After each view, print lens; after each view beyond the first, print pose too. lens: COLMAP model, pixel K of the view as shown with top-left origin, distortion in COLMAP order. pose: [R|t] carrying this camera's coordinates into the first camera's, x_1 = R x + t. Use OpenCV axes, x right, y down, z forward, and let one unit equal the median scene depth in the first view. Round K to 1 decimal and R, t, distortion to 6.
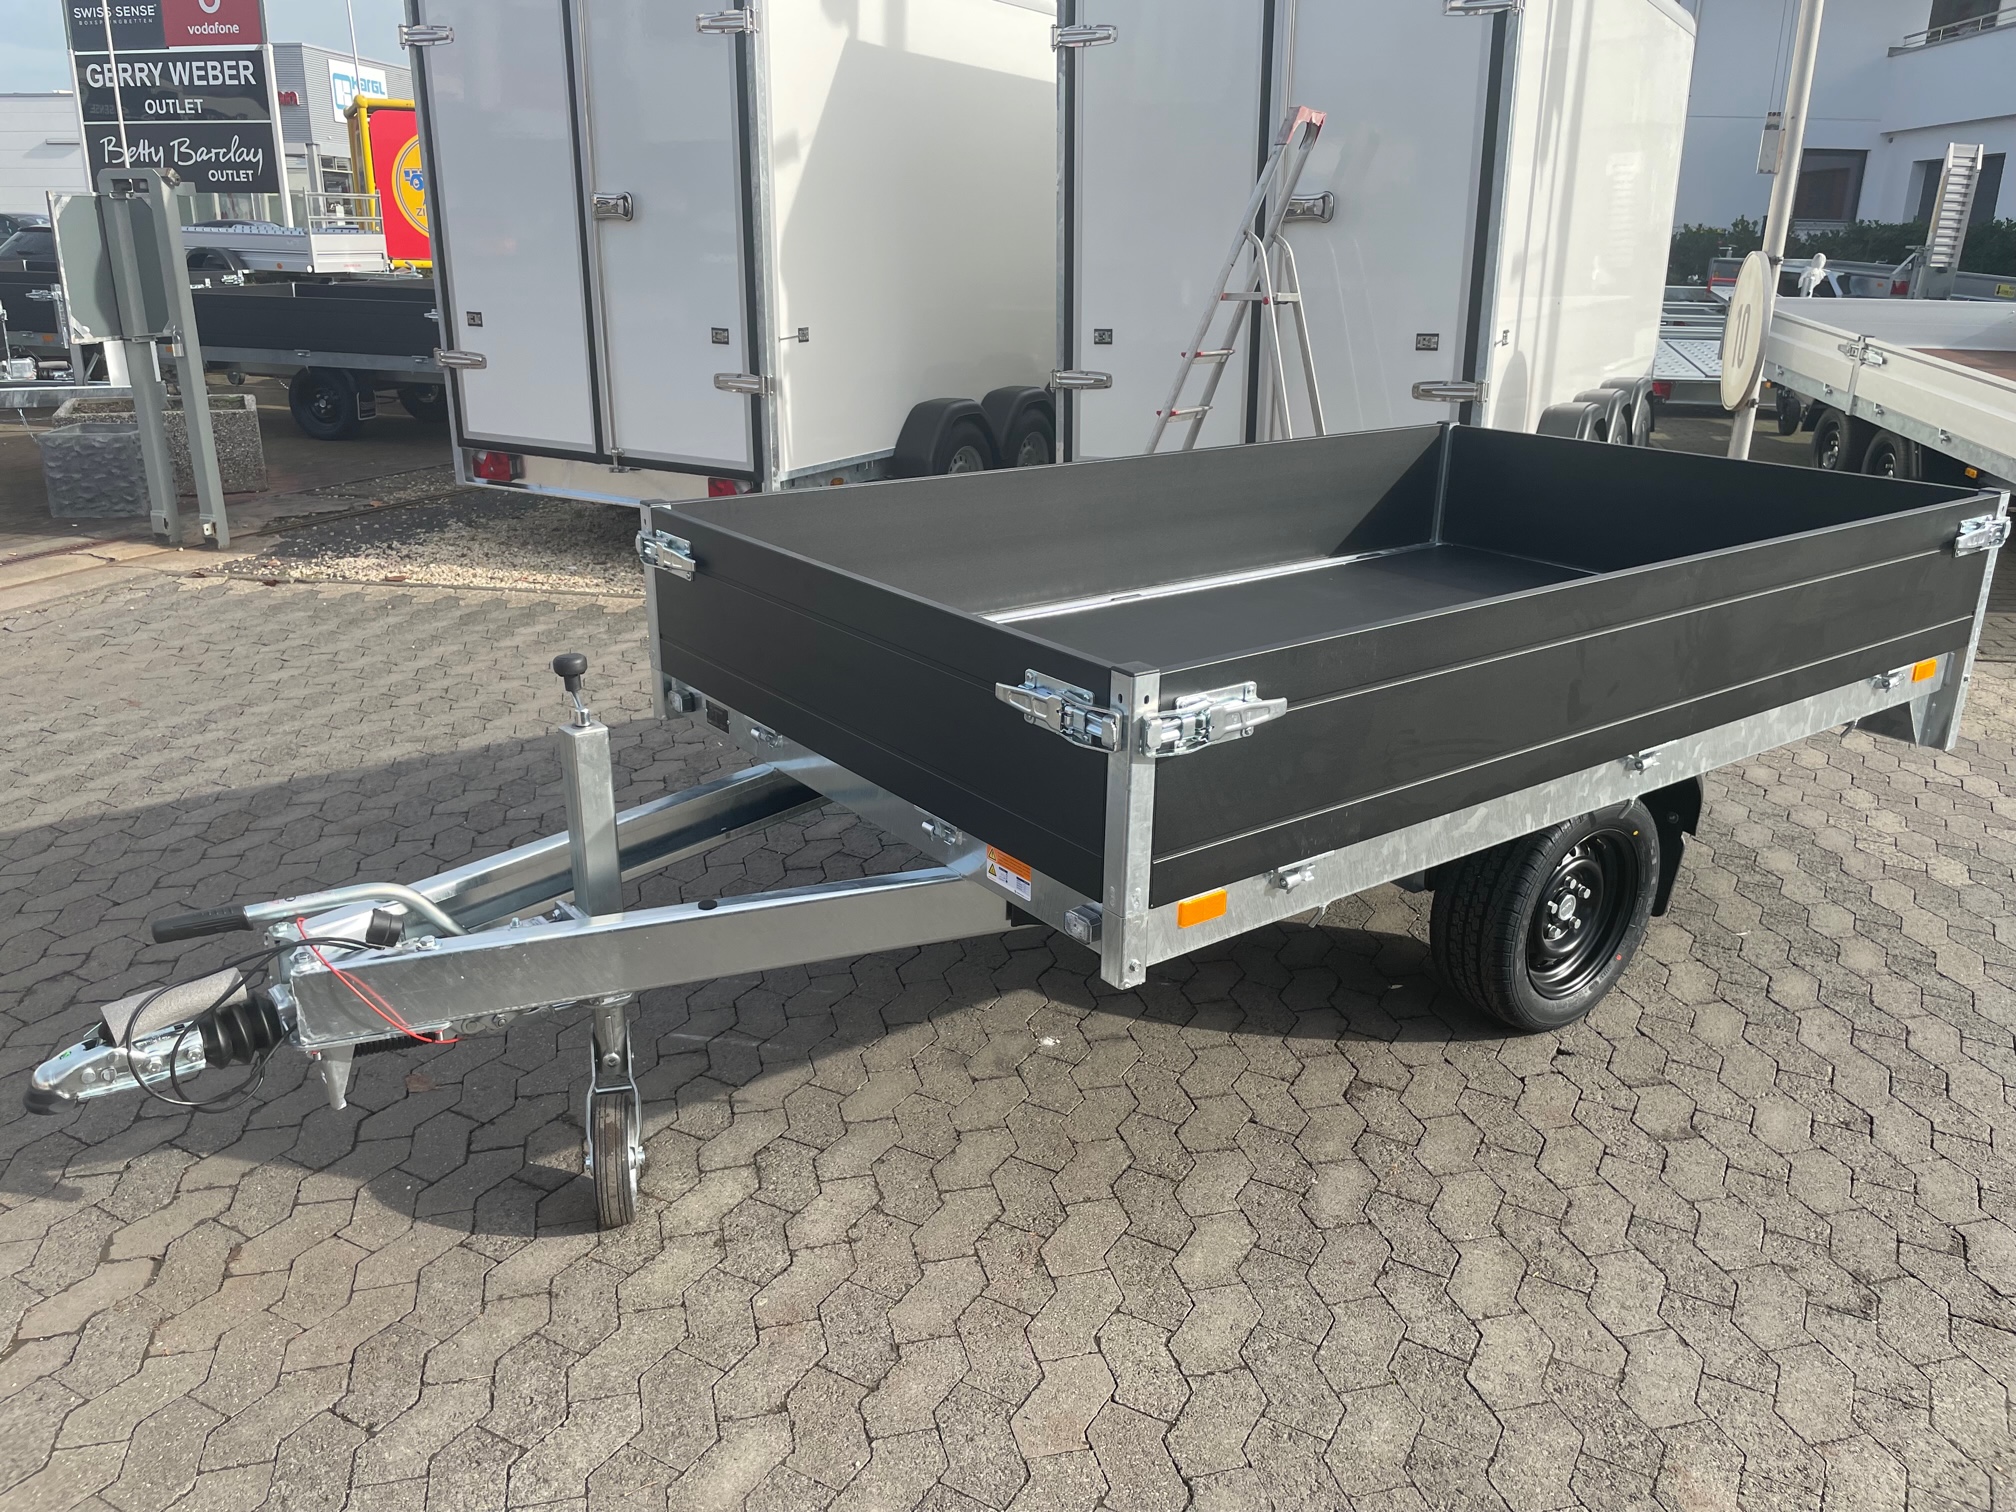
lens RADIAL K [[1533.8, 0, 997.3], [0, 1533.8, 758.8], [0, 0, 1]] dist [0.076889, -0.102729]
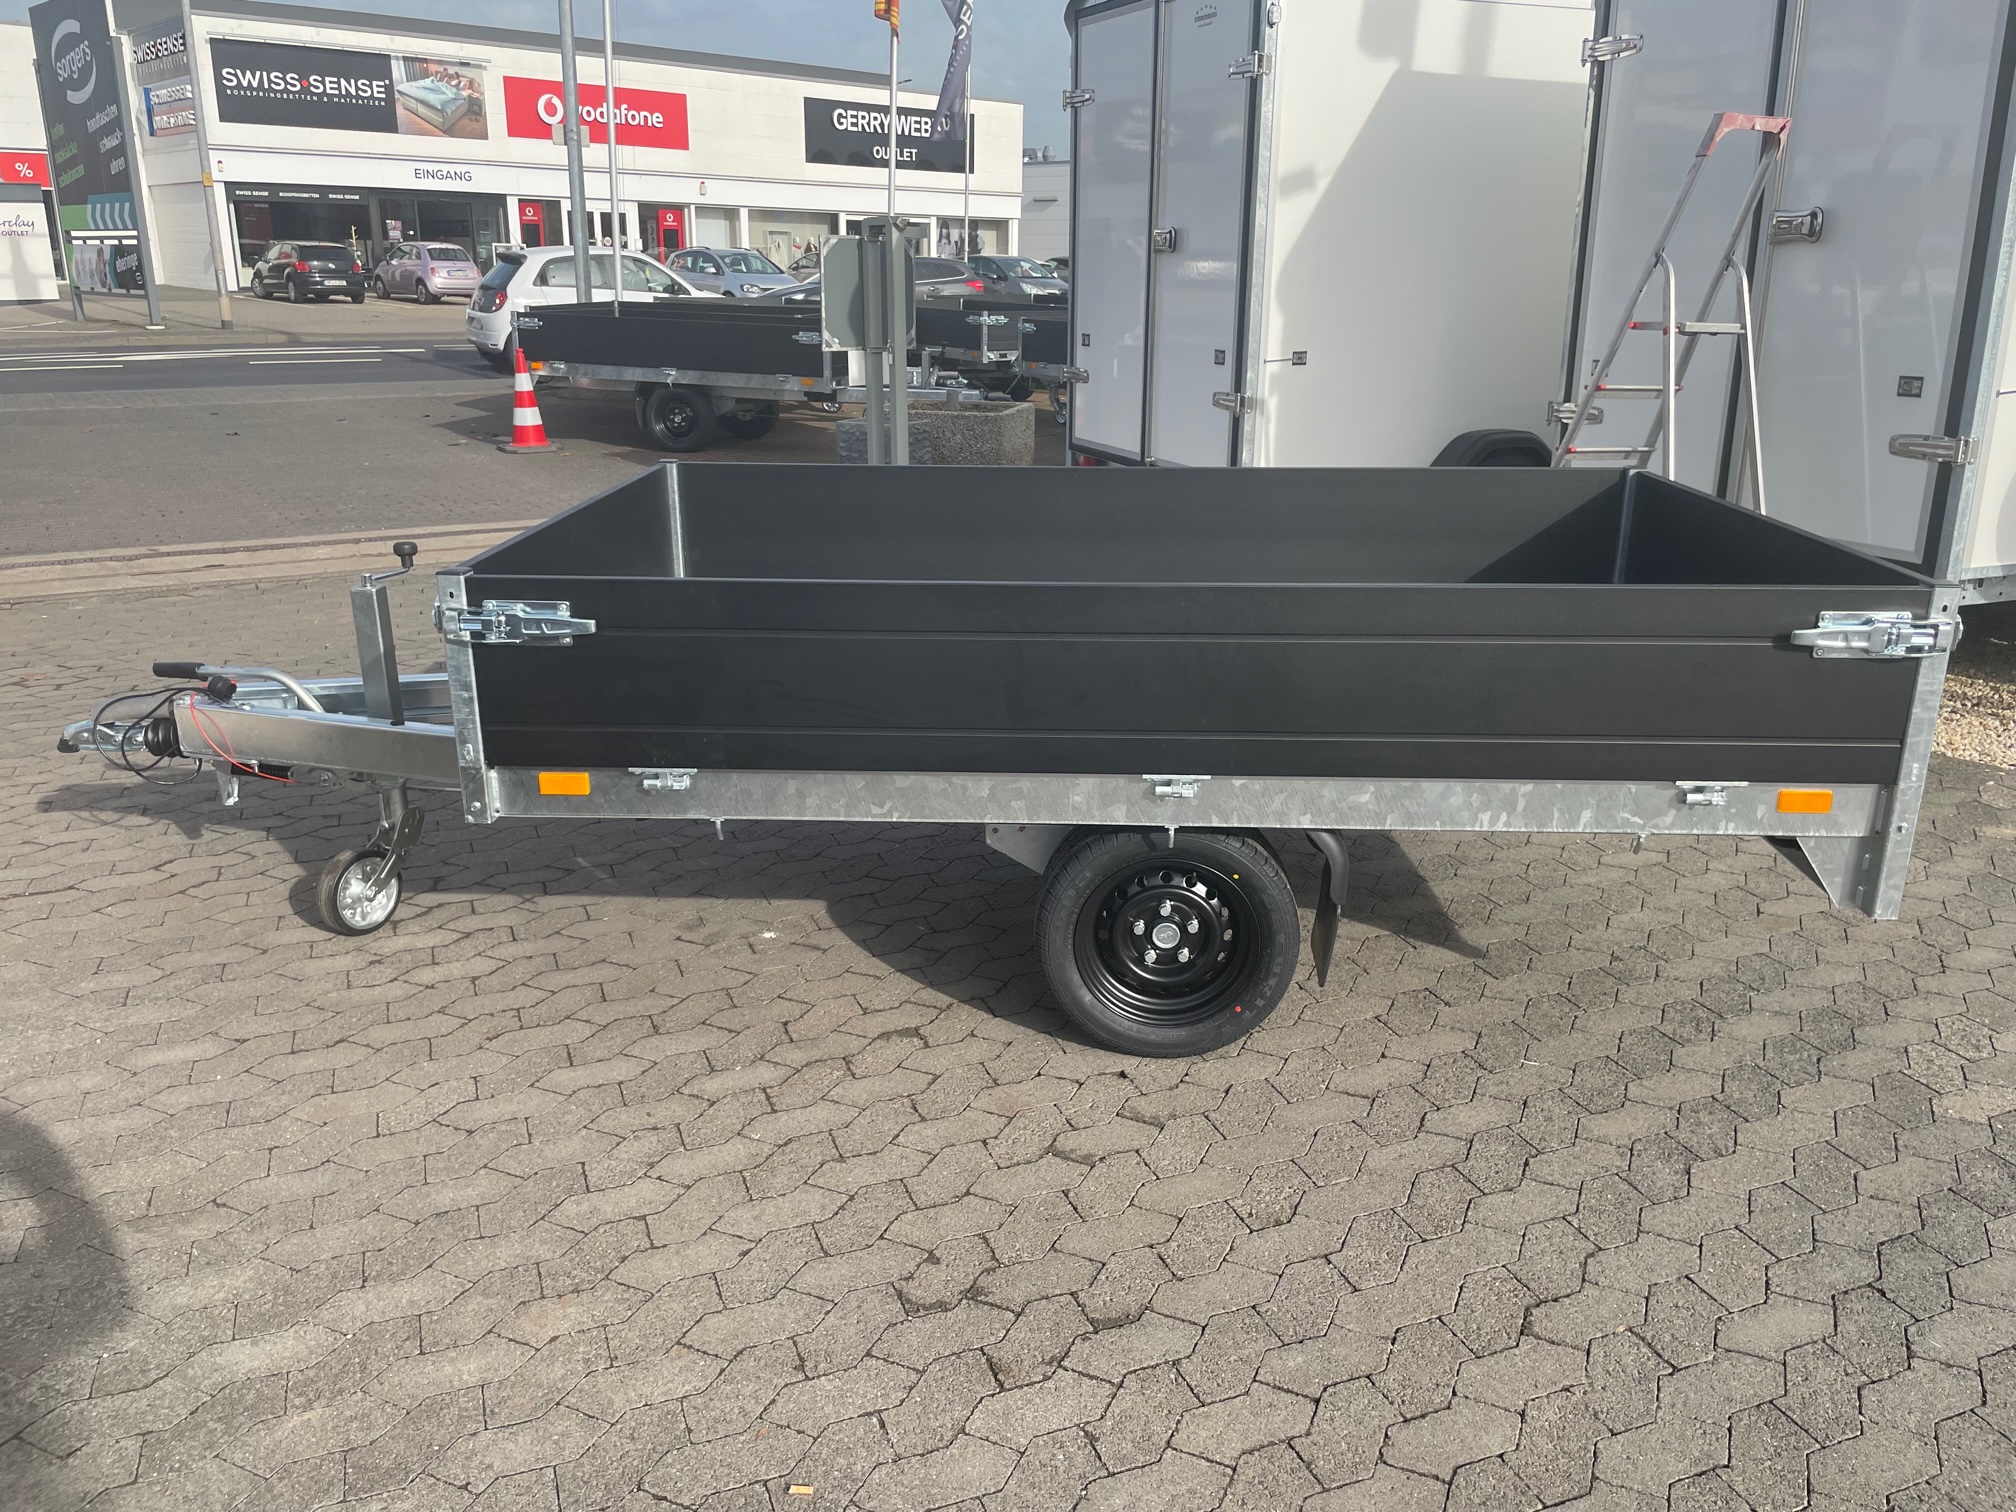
lens RADIAL K [[1533.8, 0, 1005.4], [0, 1533.8, 764.1], [0, 0, 1]] dist [0.076889, -0.102729]
pose [[0.781061, 0.188639, -0.595280, 0.819115], [-0.200549, 0.978558, 0.046958, -0.033867], [0.591374, 0.082706, 0.802145, 0.147337]]
